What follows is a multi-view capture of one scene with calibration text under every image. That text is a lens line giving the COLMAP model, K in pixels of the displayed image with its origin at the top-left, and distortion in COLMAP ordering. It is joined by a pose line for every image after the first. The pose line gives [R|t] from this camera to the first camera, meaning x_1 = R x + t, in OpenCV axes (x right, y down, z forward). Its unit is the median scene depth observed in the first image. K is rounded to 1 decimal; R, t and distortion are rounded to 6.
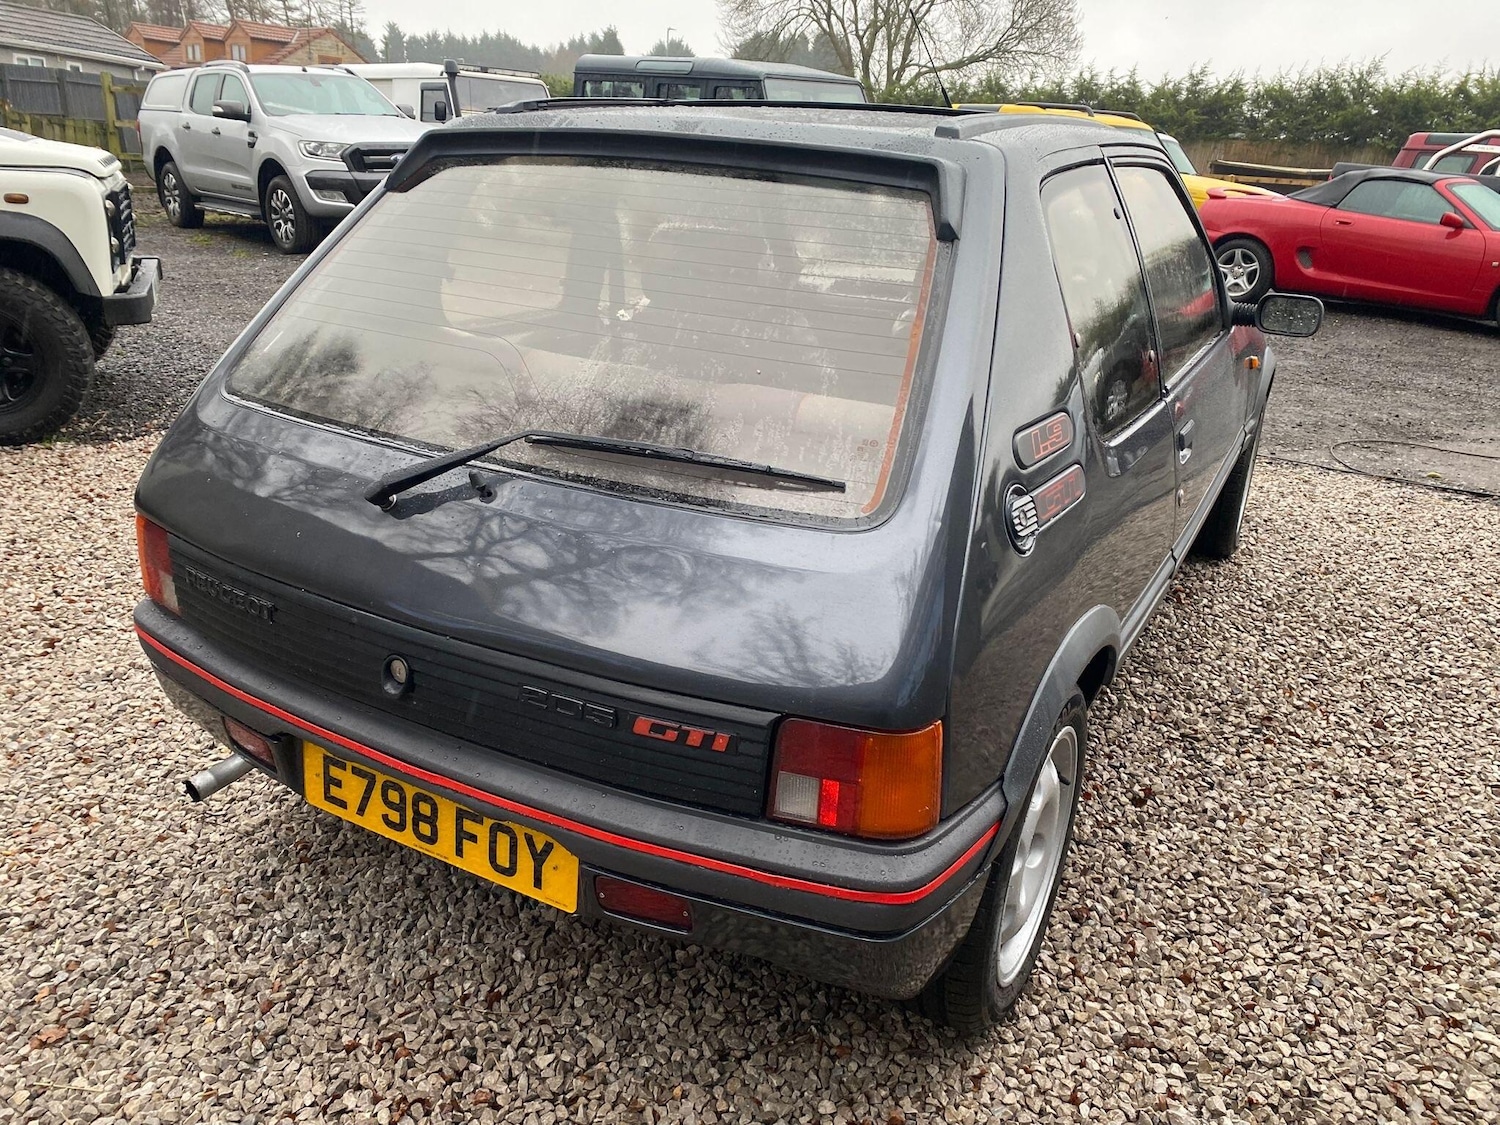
lens RADIAL K [[1147.7, 0, 738.8], [0, 1147.7, 590.6], [0, 0, 1]] dist [0.011364, 0.001056]
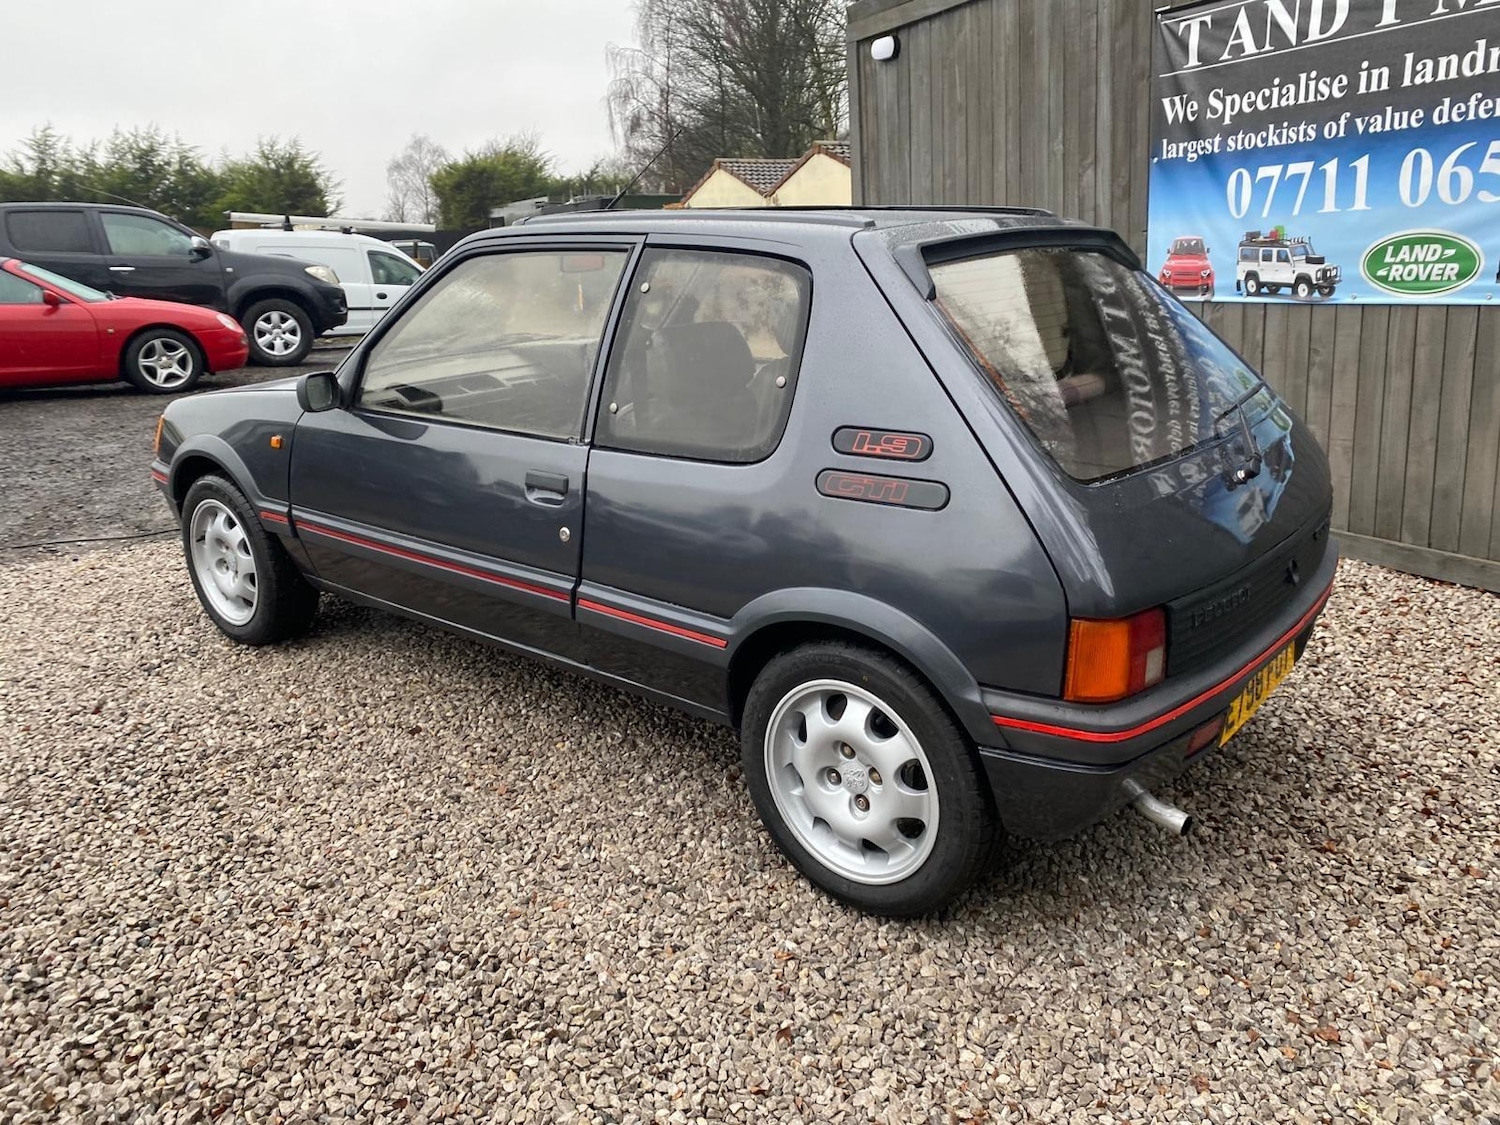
lens RADIAL K [[1139.5, 0, 796.7], [0, 1139.5, 560.8], [0, 0, 1]] dist [0.015905, -0.013876]
pose [[0.149911, -0.331525, 0.931460, -1.426064], [0.401588, 0.881309, 0.249042, -0.459602], [-0.903468, 0.336729, 0.265255, 0.933299]]
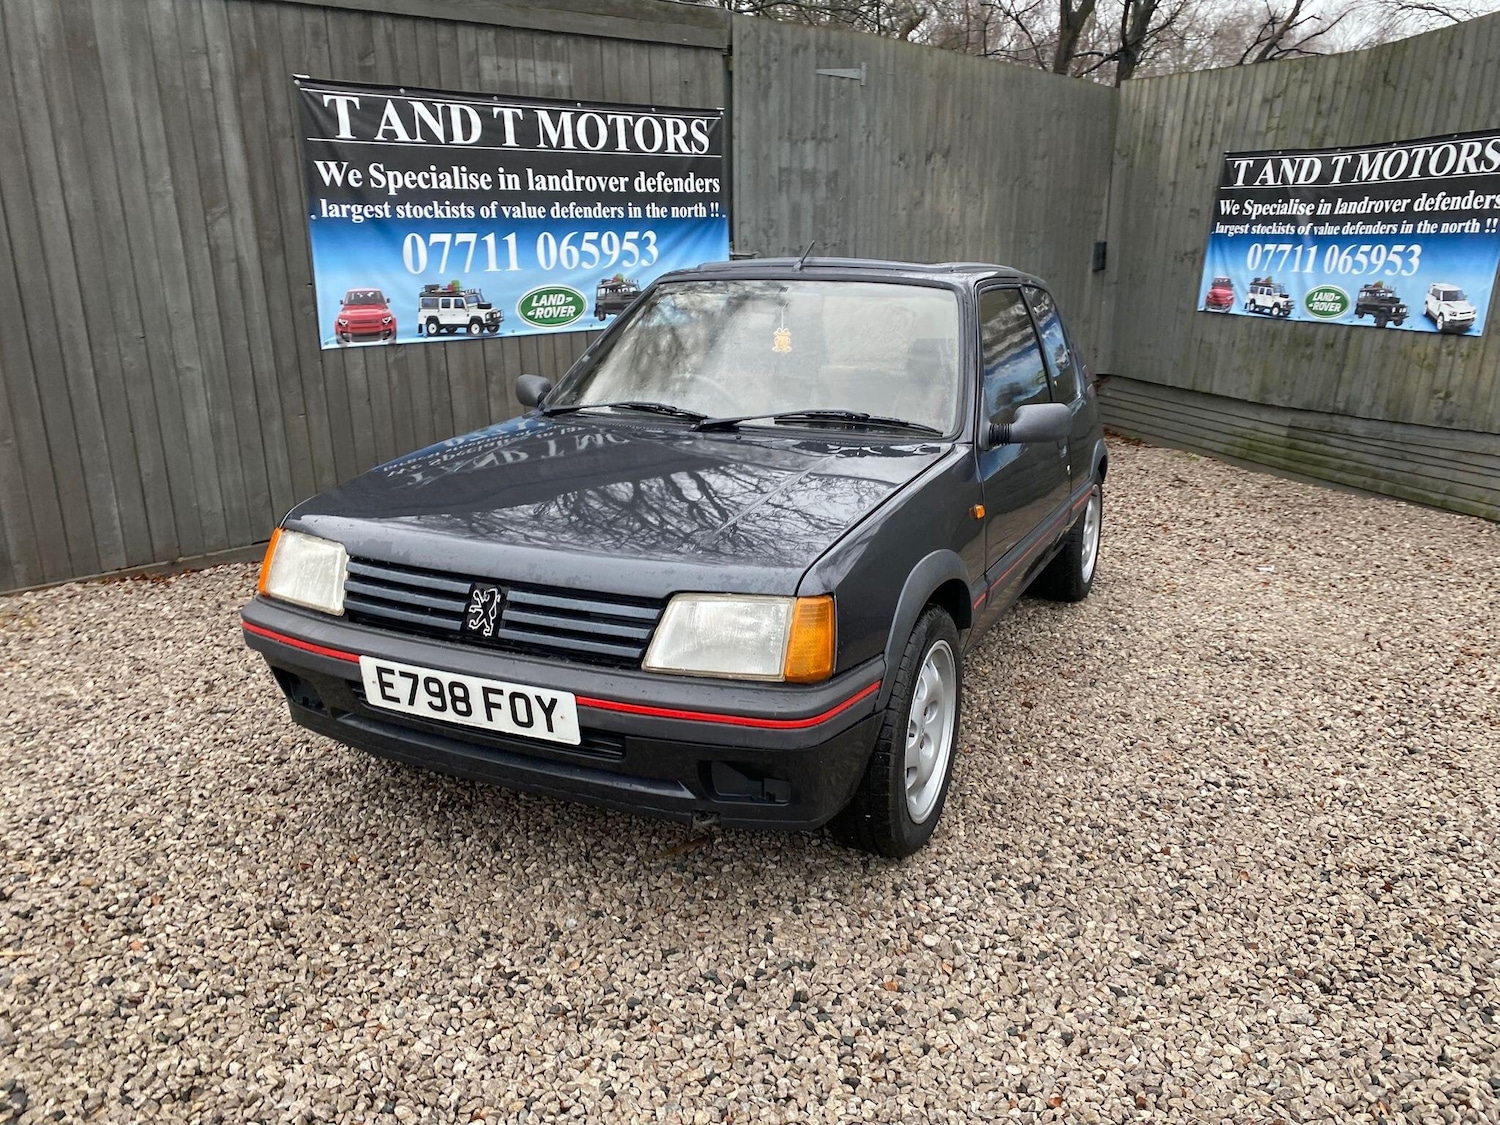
lens RADIAL K [[1122.7, 0, 771.2], [0, 1122.7, 546.4], [0, 0, 1]] dist [0.005379, -0.009399]
pose [[-0.994493, -0.036802, -0.098131, 0.489035], [-0.087329, 0.808663, 0.581755, -1.276306], [0.057945, 0.587120, -0.807423, 3.181582]]
